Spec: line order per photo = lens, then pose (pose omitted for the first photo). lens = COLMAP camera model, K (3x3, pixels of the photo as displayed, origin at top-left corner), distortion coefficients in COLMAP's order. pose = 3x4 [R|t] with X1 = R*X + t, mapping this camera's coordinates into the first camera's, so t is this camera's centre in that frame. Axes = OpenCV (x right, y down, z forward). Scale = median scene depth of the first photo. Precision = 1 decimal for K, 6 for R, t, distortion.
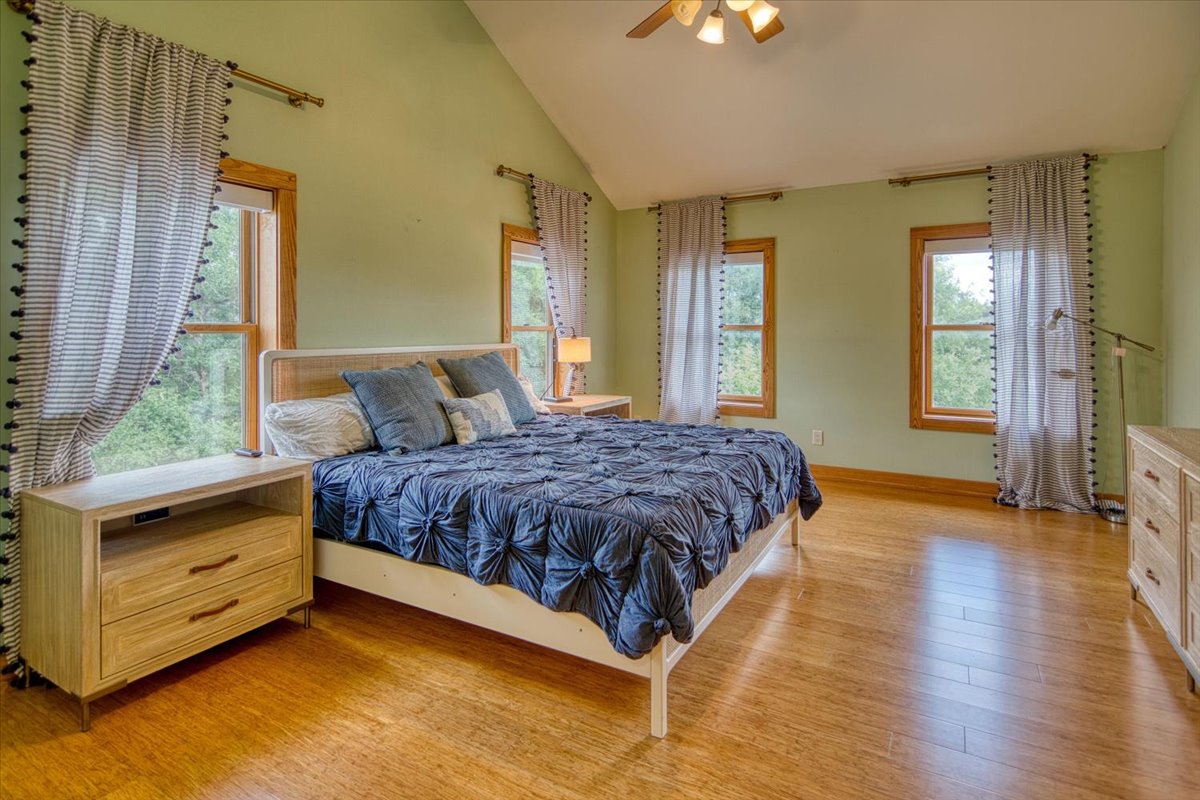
lens RADIAL K [[613.5, 0, 602.6], [0, 613.5, 336.2], [0, 0, 1]] dist [0.005300, -0.001290]
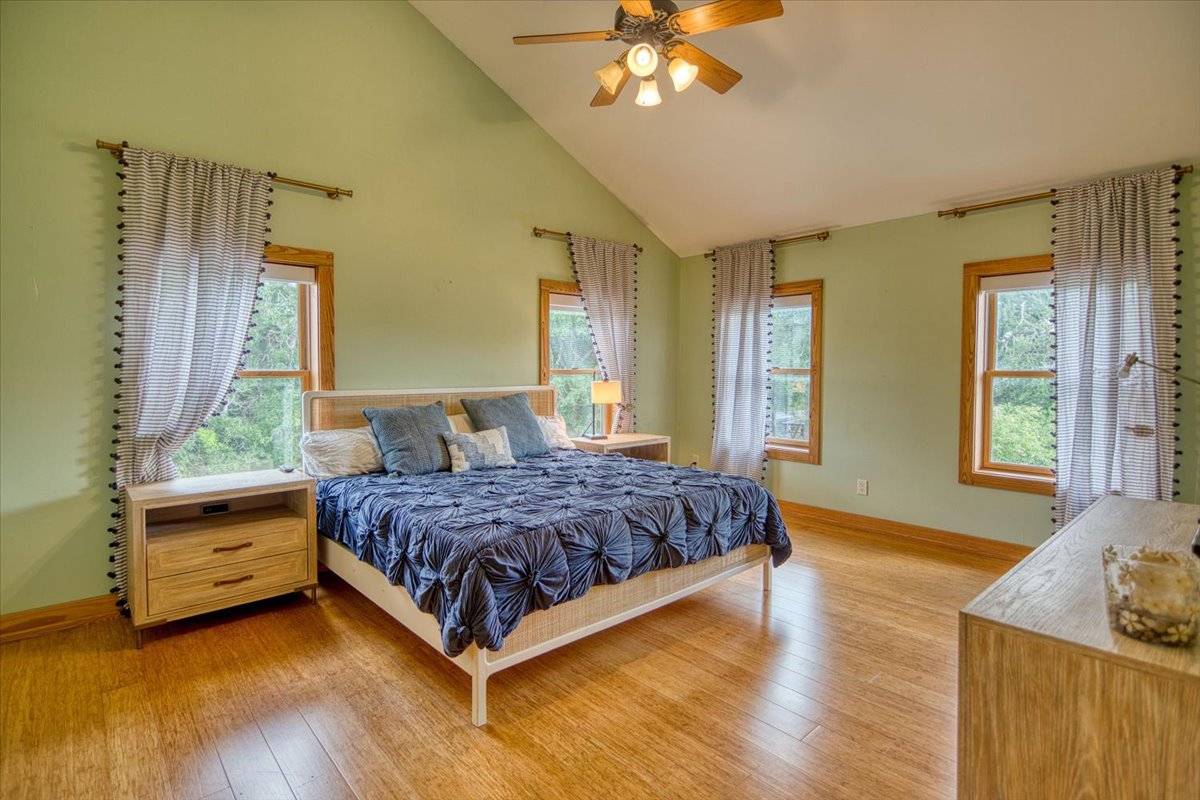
lens RADIAL K [[587.9, 0, 600.2], [0, 587.9, 389.9], [0, 0, 1]] dist [0.004679, -0.000315]
pose [[0.951732, 0.015359, -0.306545, 0.386587], [-0.006383, 0.999522, 0.030262, -0.019502], [0.306863, -0.026845, 0.951375, 0.004100]]
